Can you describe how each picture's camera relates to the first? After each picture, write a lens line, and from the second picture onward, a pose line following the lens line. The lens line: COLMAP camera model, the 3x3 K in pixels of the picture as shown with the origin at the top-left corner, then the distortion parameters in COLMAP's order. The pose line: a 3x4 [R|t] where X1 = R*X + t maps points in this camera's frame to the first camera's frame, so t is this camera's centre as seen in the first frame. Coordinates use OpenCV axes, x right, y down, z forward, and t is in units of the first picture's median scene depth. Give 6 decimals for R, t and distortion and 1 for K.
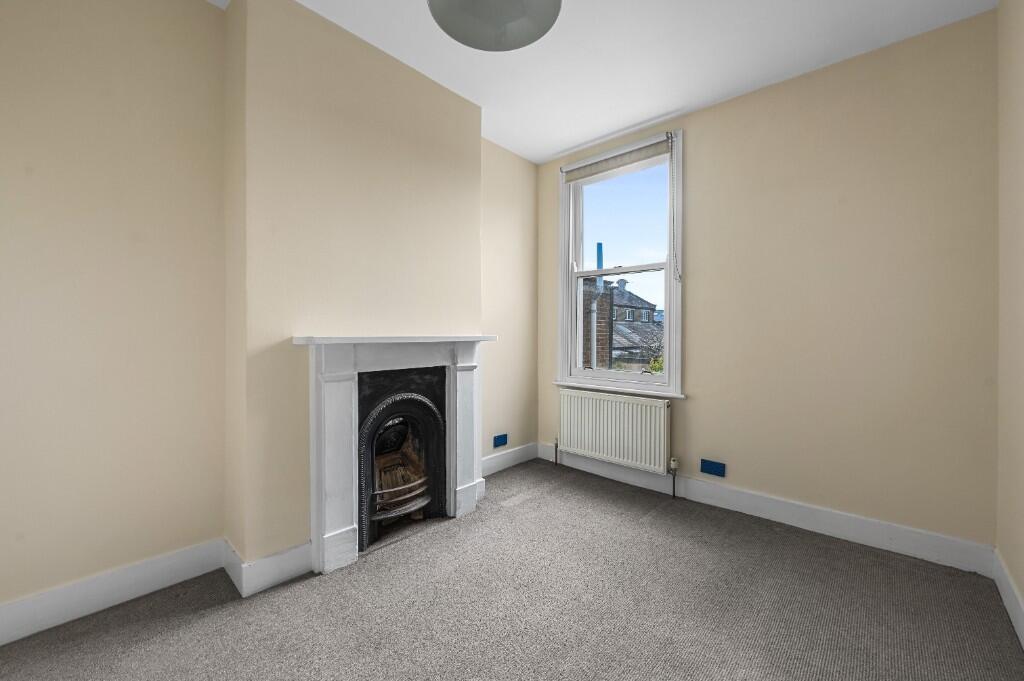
lens RADIAL K [[419.3, 0, 506.5], [0, 419.3, 334.3], [0, 0, 1]] dist [-0.000110, -0.000034]
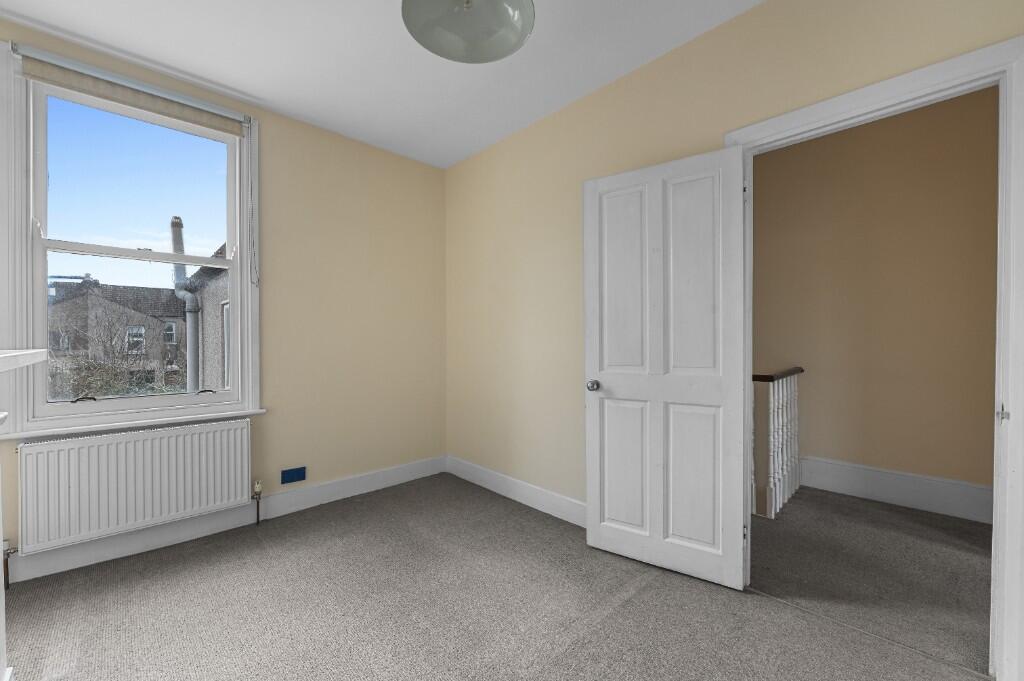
lens RADIAL K [[419.3, 0, 506.6], [0, 419.3, 344.3], [0, 0, 1]] dist [-0.000110, -0.000034]
pose [[0.062194, -0.003379, 0.998058, -0.468600], [0.011514, 0.999930, 0.002668, 0.005293], [-0.997998, 0.011326, 0.062229, 0.403129]]
